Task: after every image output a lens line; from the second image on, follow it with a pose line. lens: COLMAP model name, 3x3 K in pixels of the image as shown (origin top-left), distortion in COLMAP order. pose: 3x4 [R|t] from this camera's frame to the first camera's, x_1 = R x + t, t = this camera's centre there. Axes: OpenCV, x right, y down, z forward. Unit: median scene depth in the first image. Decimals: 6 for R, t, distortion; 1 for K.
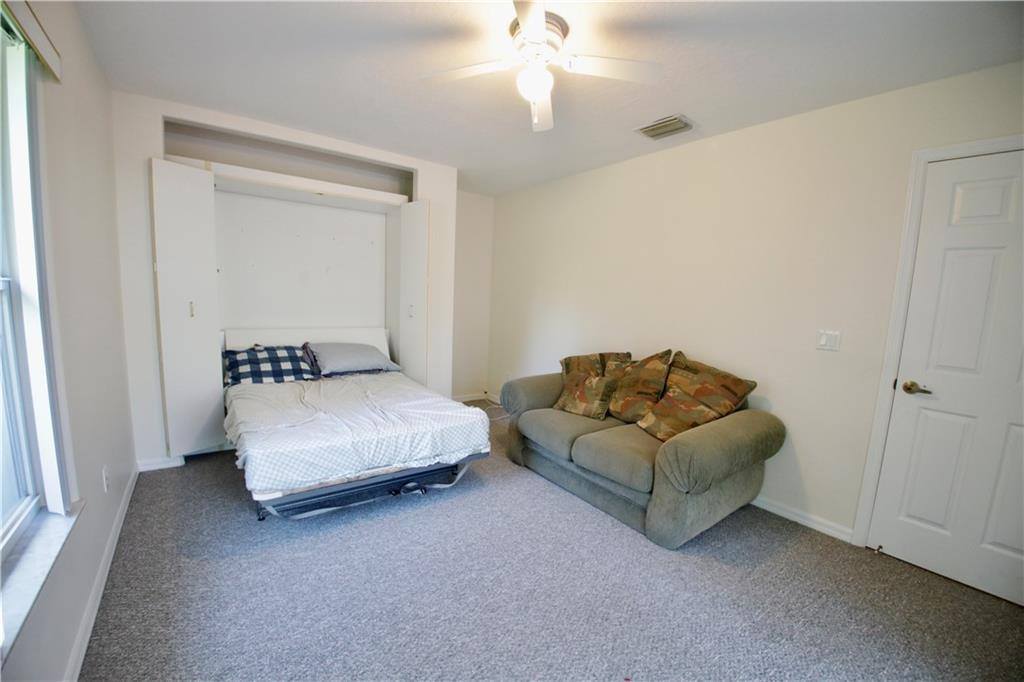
lens RADIAL K [[418.5, 0, 512.5], [0, 418.5, 343.6], [0, 0, 1]] dist [-0.024802, -0.002796]
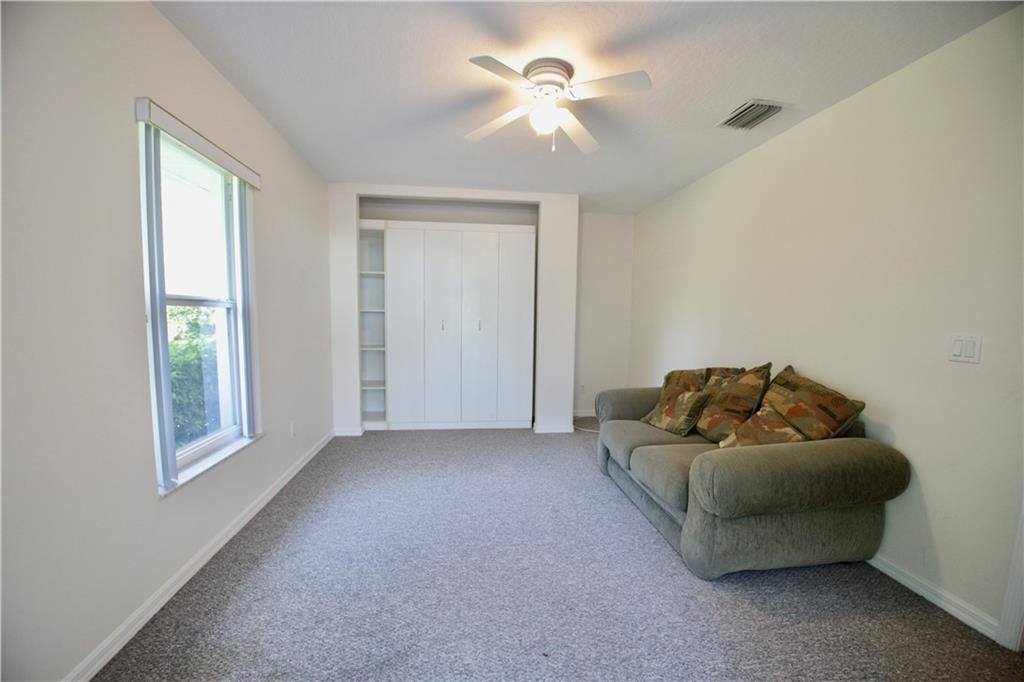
lens RADIAL K [[418.5, 0, 512.9], [0, 418.5, 342.6], [0, 0, 1]] dist [-0.024802, -0.002796]
pose [[0.872772, 0.002645, -0.488120, 0.344134], [-0.032582, 0.998071, -0.052849, 0.036991], [0.487039, 0.062029, 0.871175, -0.005860]]
